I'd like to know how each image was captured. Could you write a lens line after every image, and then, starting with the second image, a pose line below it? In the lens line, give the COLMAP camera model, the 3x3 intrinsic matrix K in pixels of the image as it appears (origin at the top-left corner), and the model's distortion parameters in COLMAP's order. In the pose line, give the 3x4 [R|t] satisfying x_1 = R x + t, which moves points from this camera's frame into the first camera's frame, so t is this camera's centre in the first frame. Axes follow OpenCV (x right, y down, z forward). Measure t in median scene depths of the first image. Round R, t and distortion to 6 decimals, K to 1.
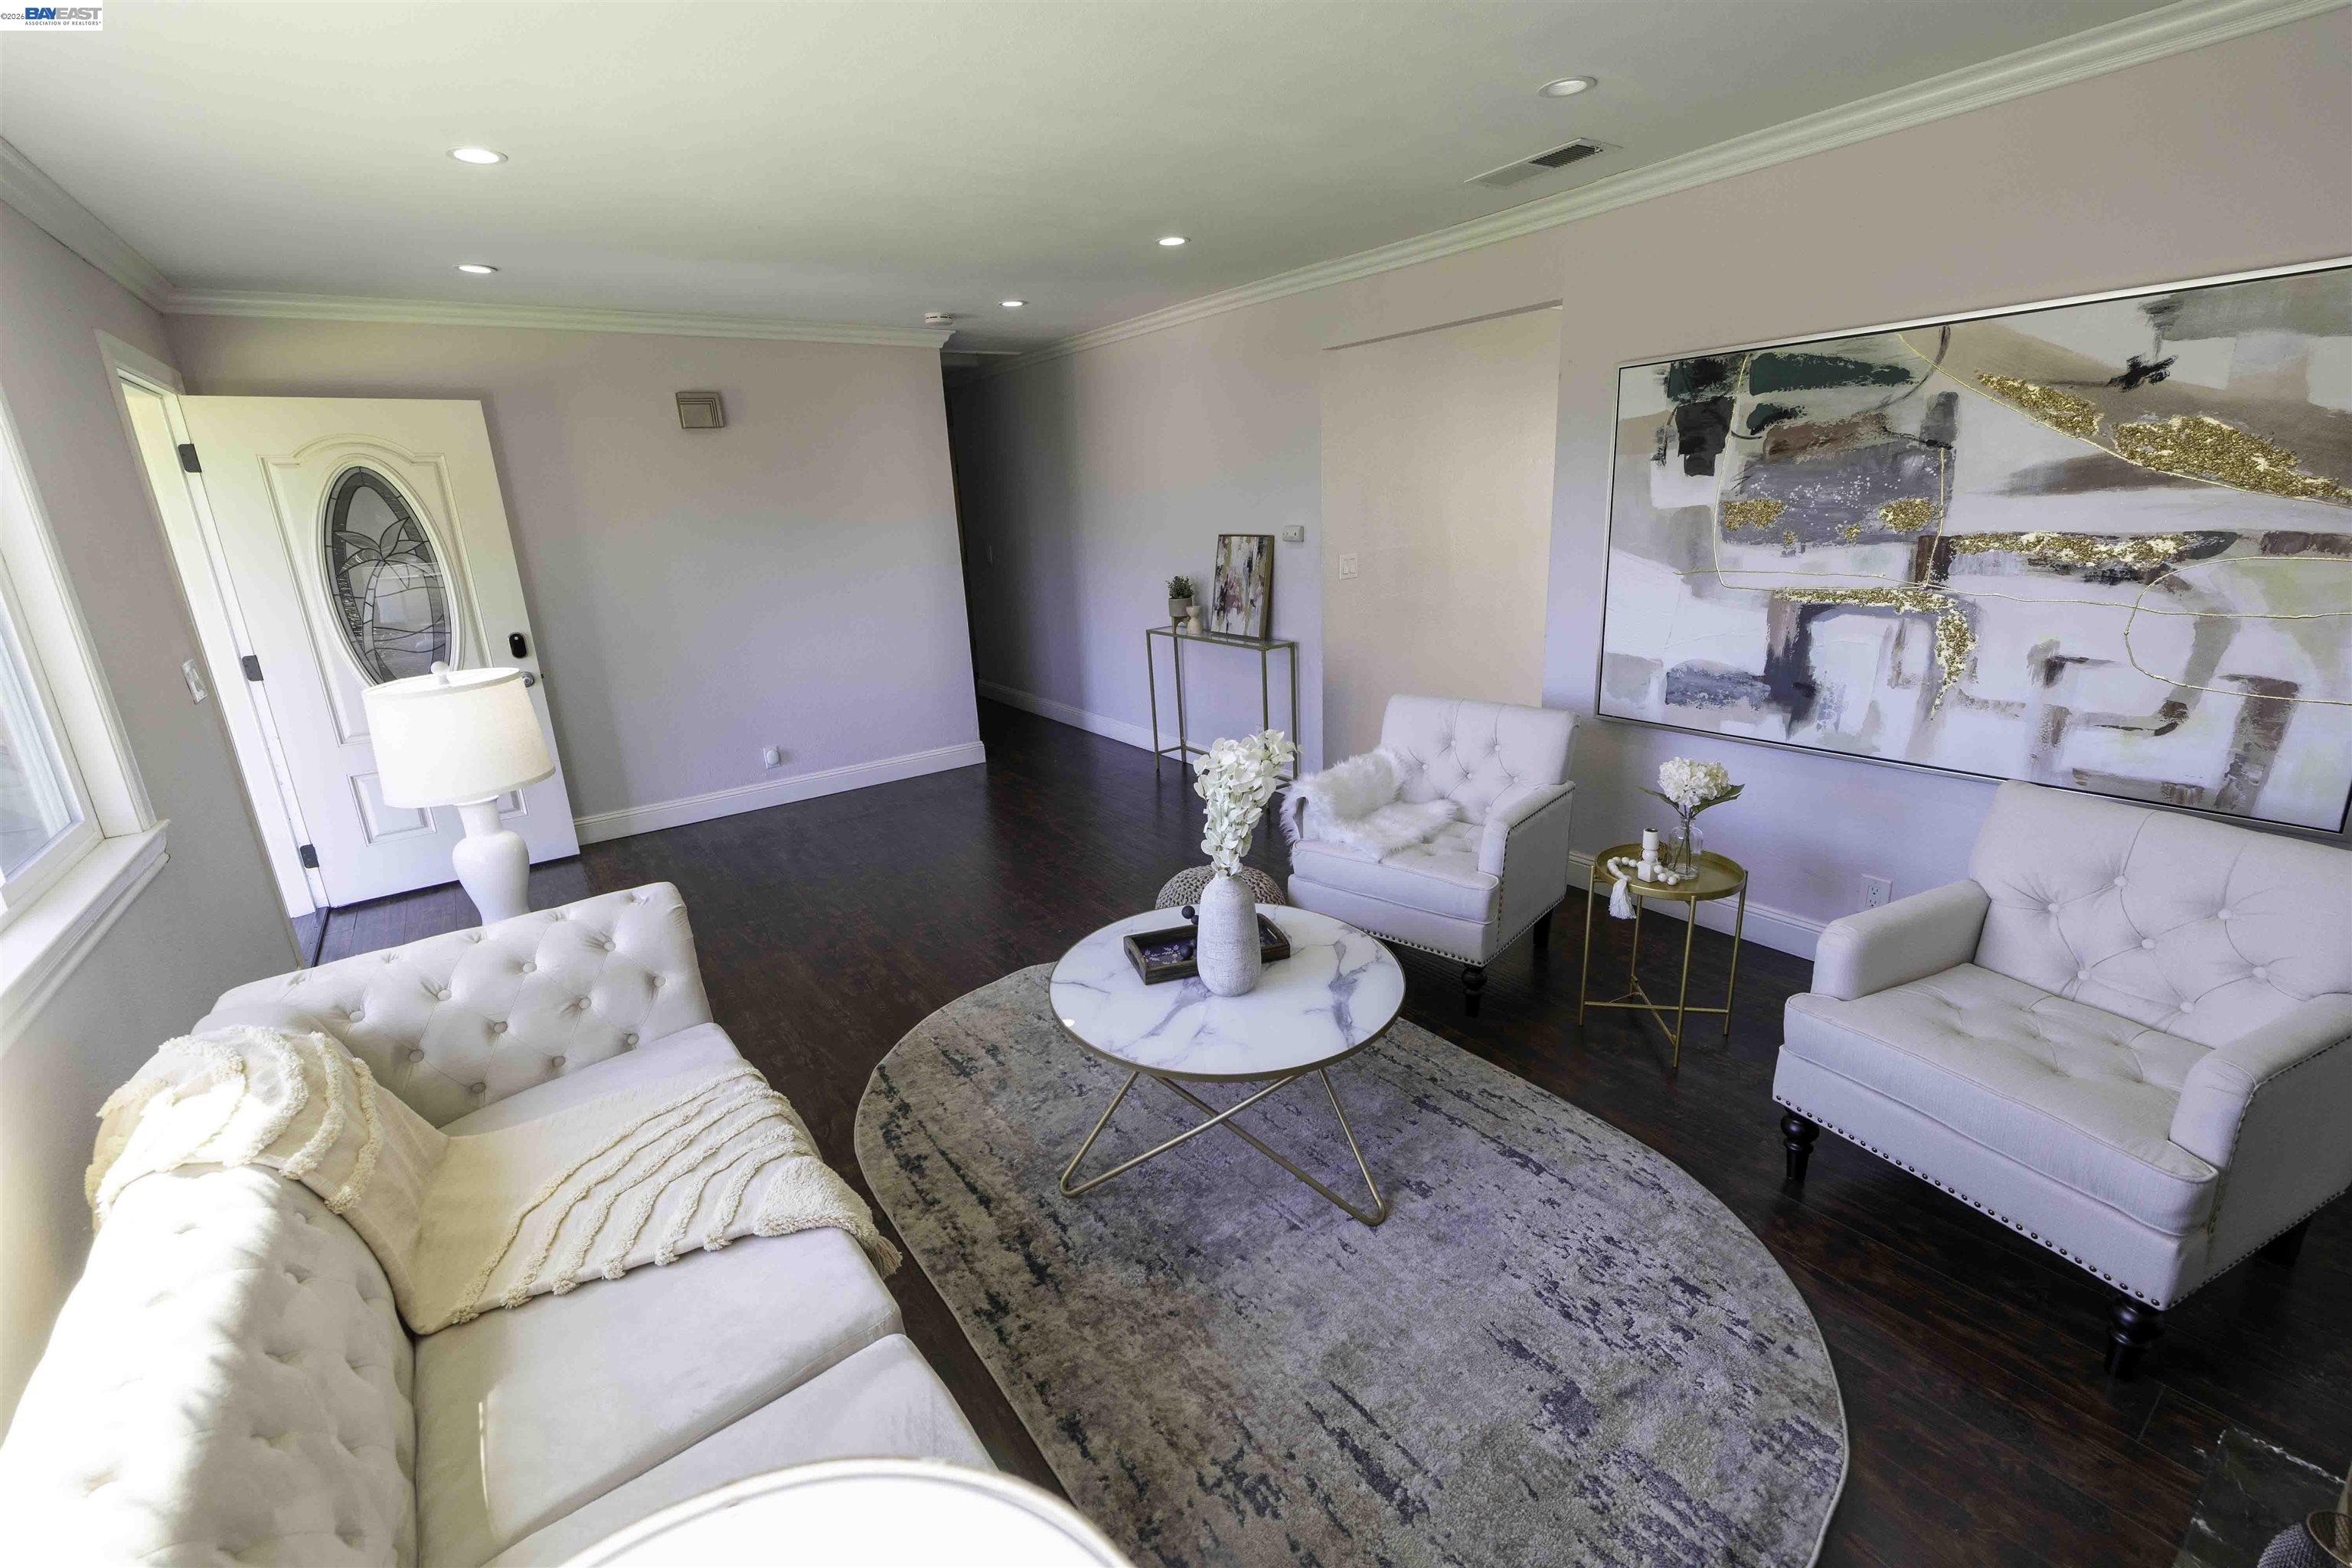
lens RADIAL K [[986.8, 0, 1177.9], [0, 986.8, 771.5], [0, 0, 1]] dist [0.002235, -0.000162]
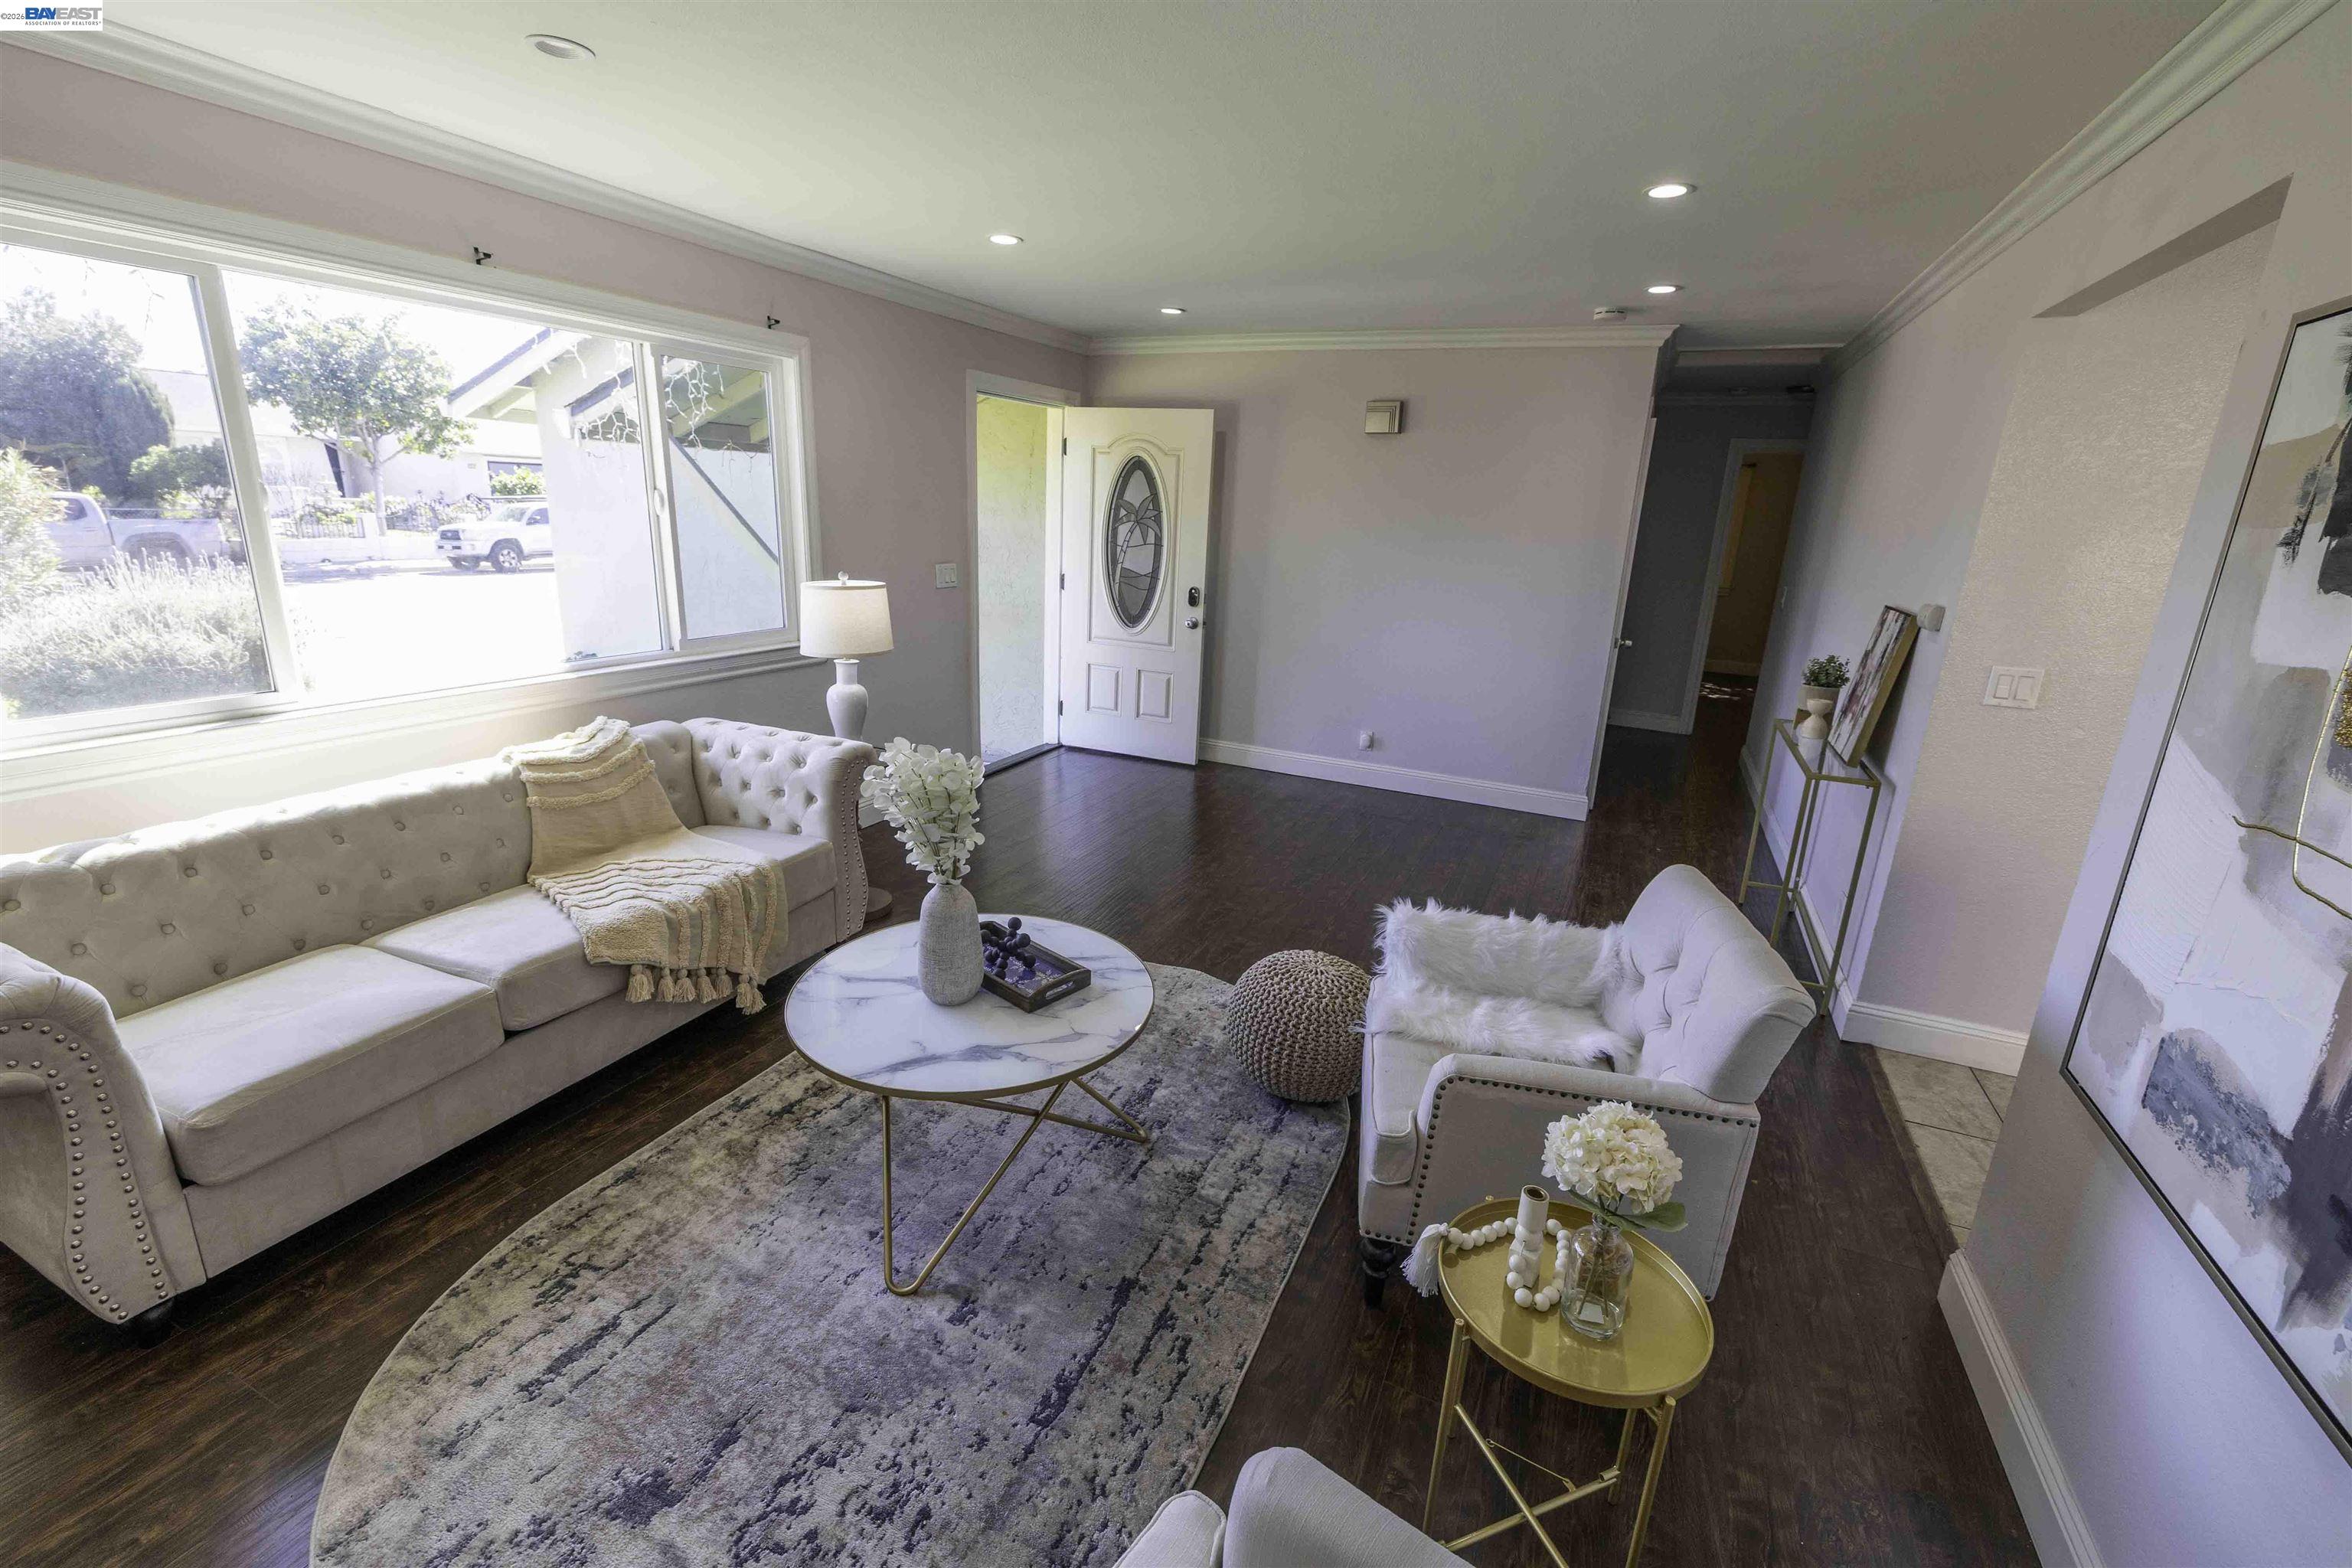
lens RADIAL K [[986.8, 0, 1175.0], [0, 986.8, 773.4], [0, 0, 1]] dist [0.002235, -0.000162]
pose [[0.488423, 0.299482, -0.819606, 0.687820], [-0.303895, 0.938840, 0.161952, -0.167715], [0.817980, 0.169973, 0.549562, 0.452038]]
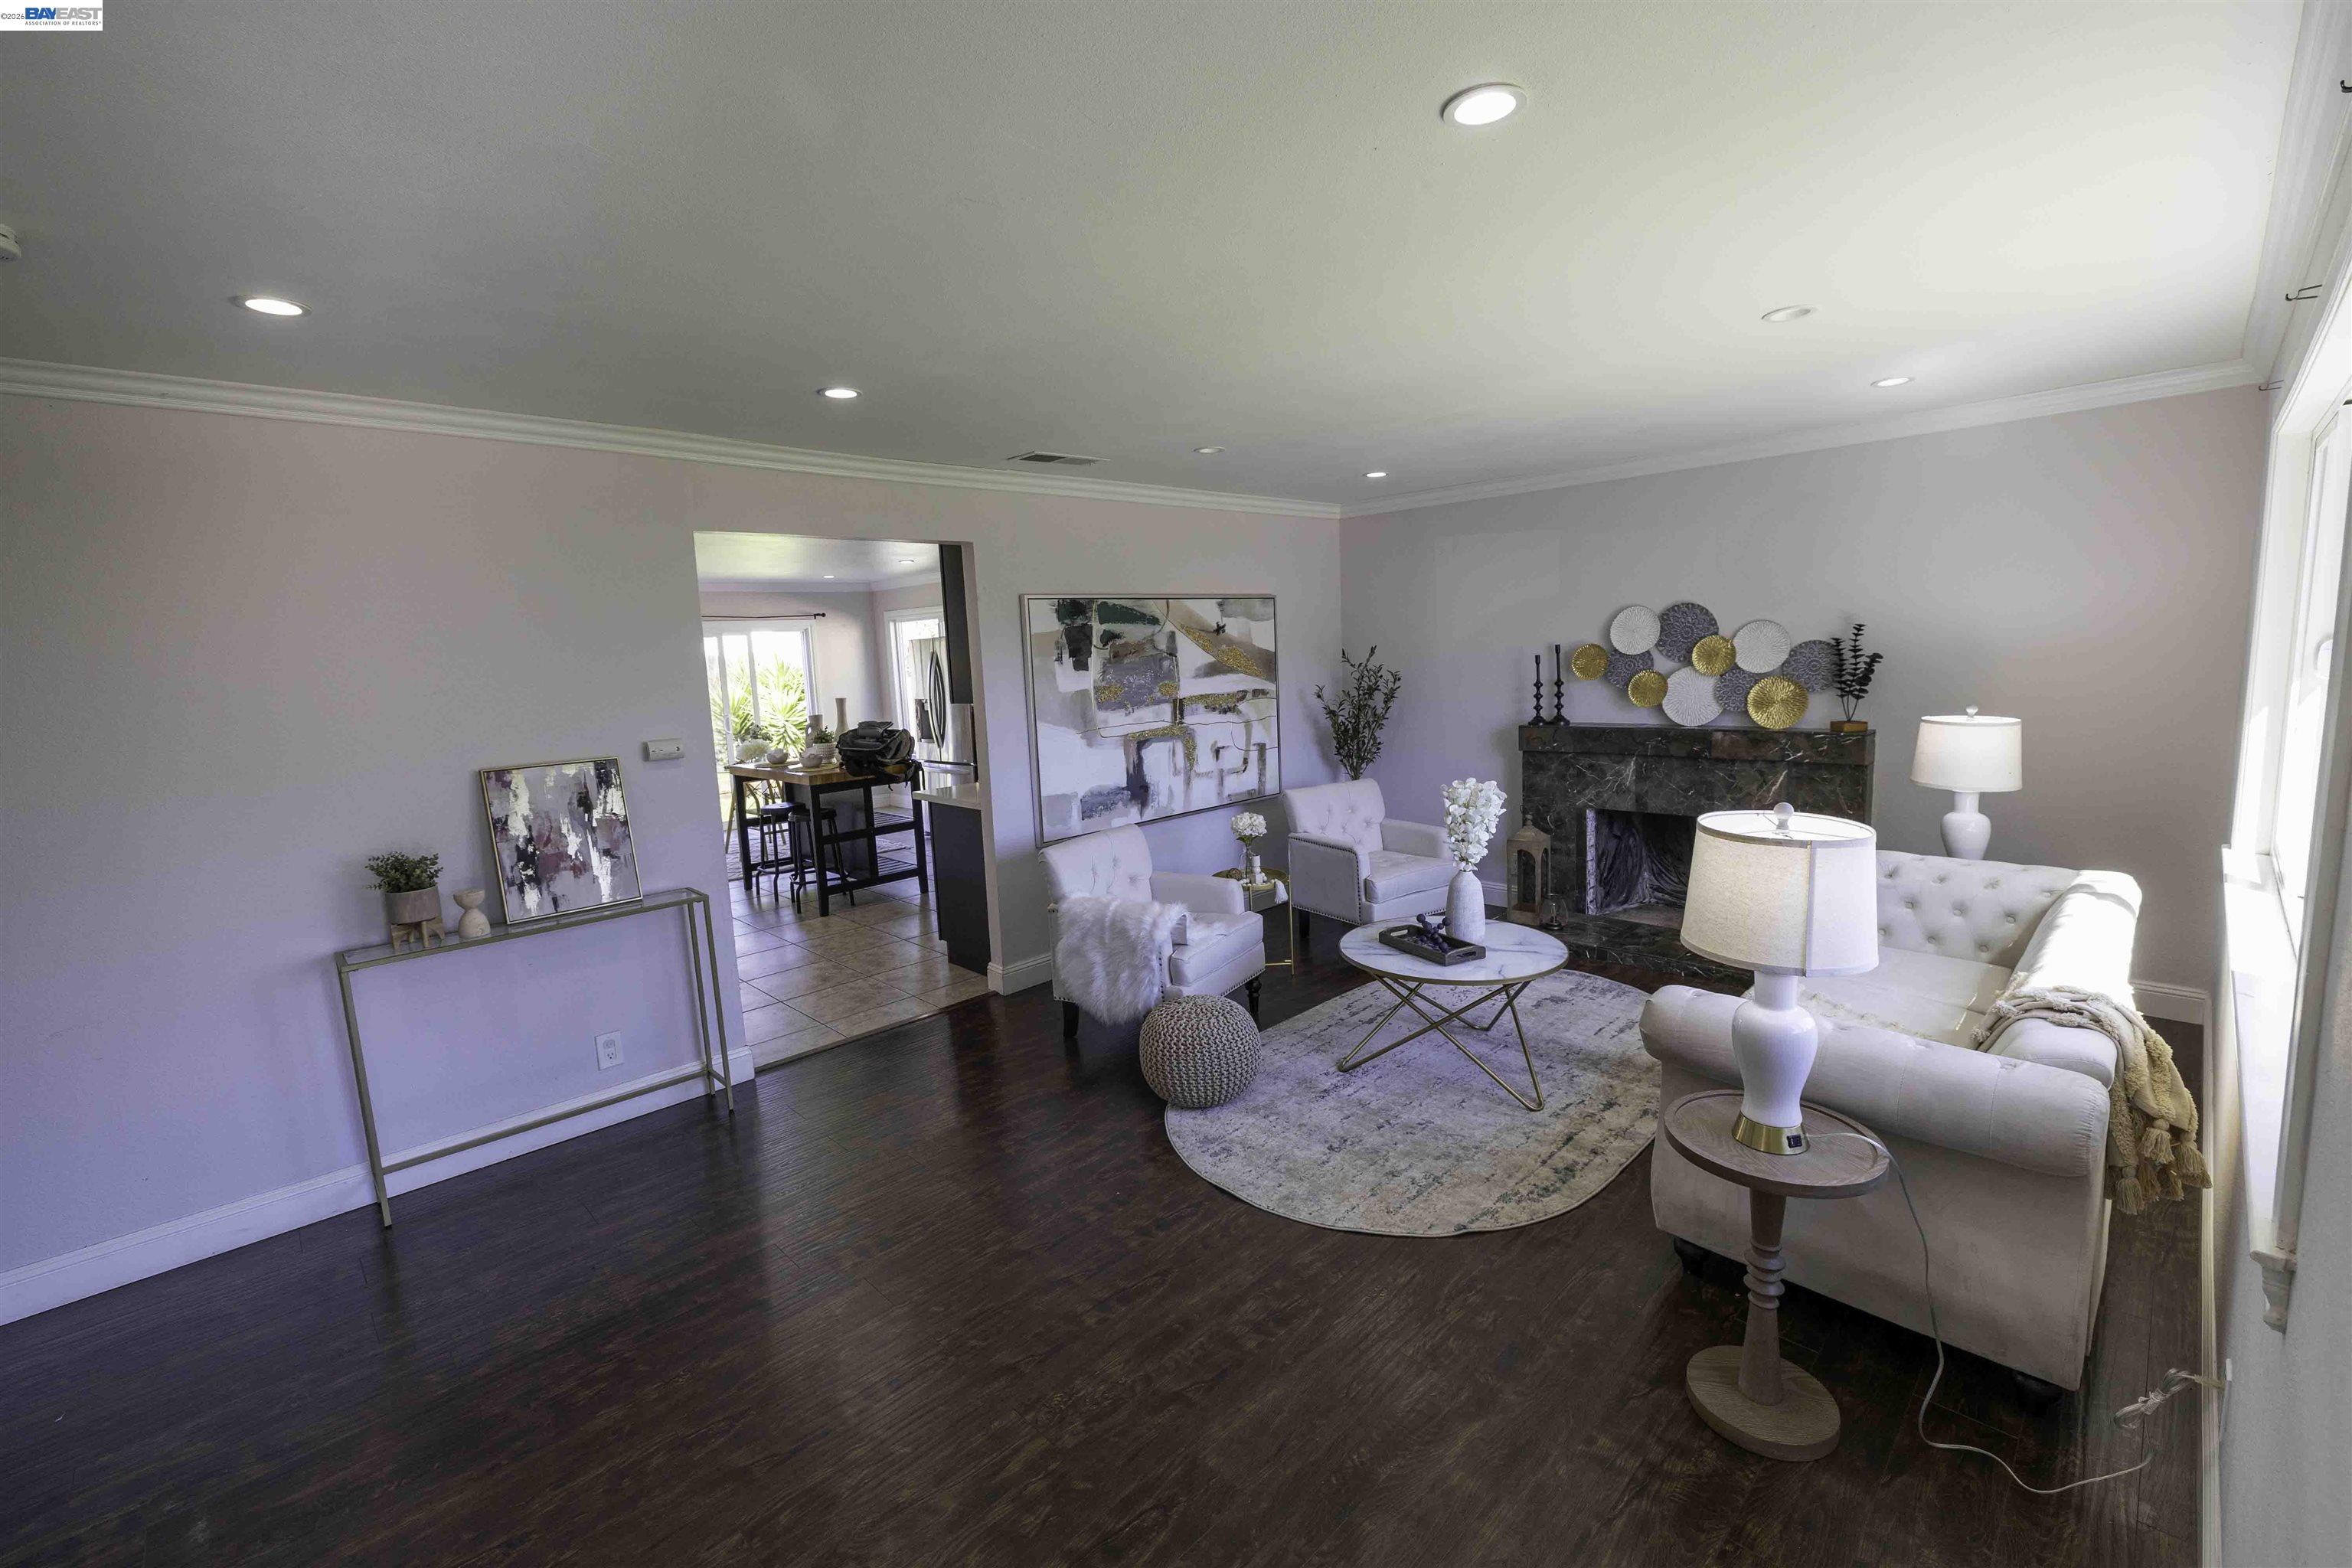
lens RADIAL K [[986.8, 0, 1174.5], [0, 986.8, 779.3], [0, 0, 1]] dist [0.002235, -0.000162]
pose [[-0.146396, -0.075768, 0.986320, -1.117533], [0.320214, 0.939750, 0.119719, -0.296635], [-0.935965, 0.333359, -0.113314, 1.169559]]
